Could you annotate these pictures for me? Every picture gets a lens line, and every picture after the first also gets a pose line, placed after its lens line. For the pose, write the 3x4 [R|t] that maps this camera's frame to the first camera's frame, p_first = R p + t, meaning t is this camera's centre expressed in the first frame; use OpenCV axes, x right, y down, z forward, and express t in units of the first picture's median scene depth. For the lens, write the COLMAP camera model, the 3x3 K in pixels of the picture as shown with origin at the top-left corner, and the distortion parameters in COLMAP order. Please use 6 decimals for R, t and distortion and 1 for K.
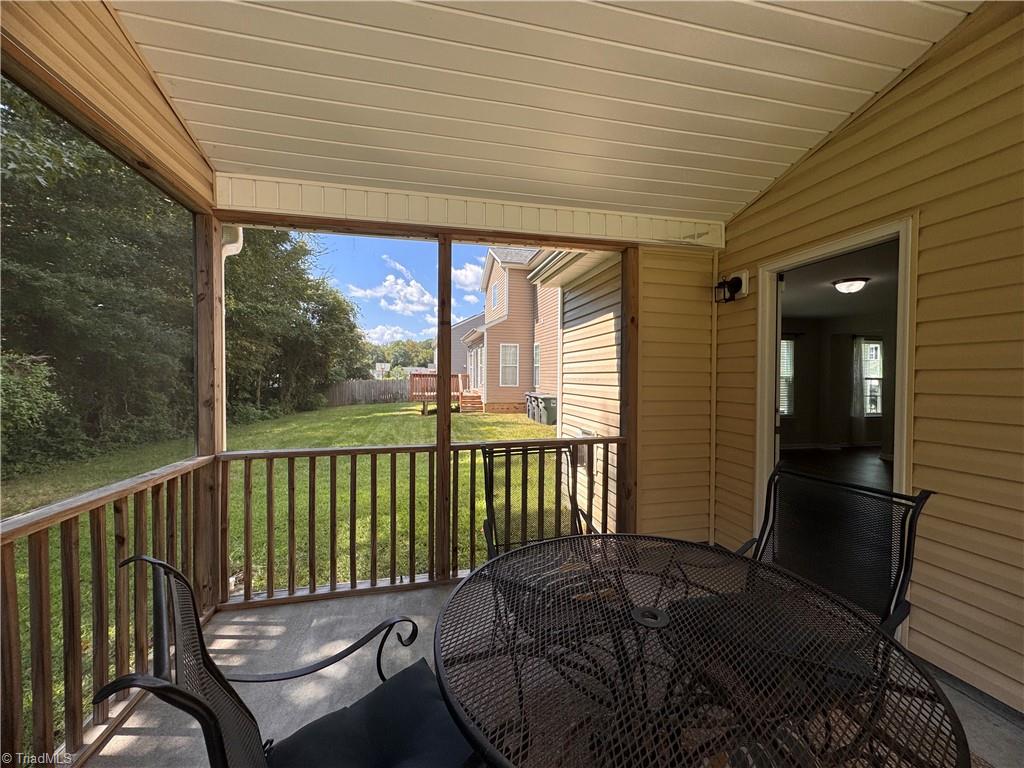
lens RADIAL K [[408.7, 0, 511.7], [0, 408.7, 382.7], [0, 0, 1]] dist [-0.001202, 0.000478]
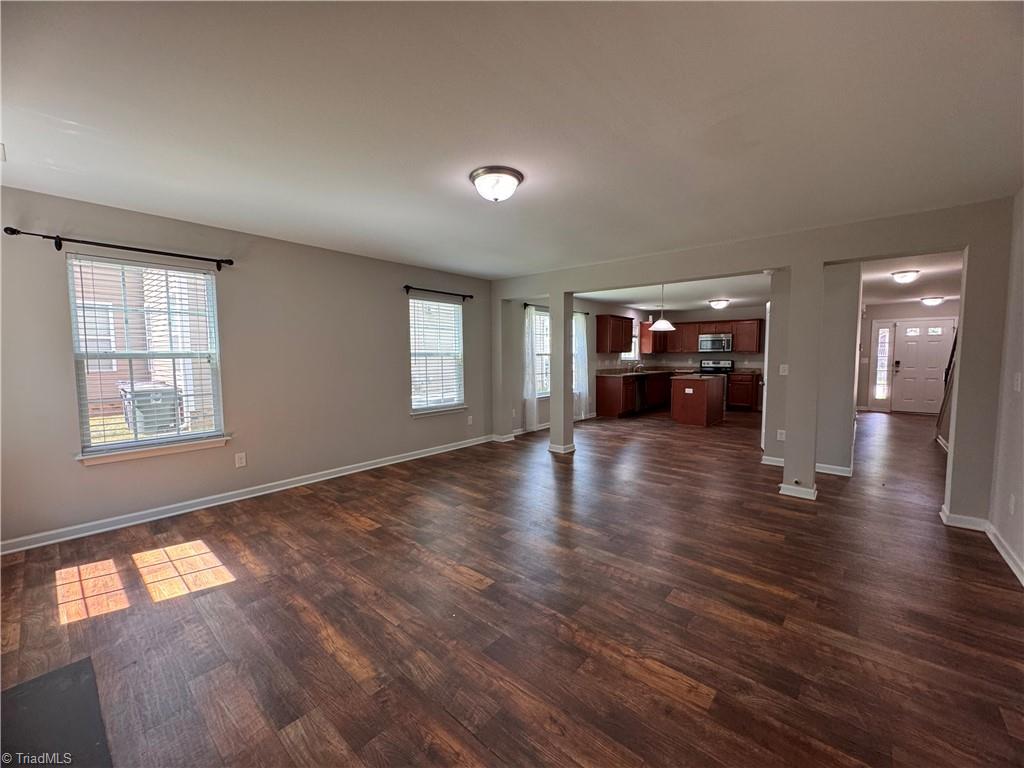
lens RADIAL K [[408.7, 0, 512.0], [0, 408.7, 383.8], [0, 0, 1]] dist [-0.001202, 0.000478]
pose [[0.807065, -0.054299, 0.587961, 0.311458], [0.013661, 0.997213, 0.073343, -0.011577], [-0.590305, -0.051160, 0.805557, 0.328625]]
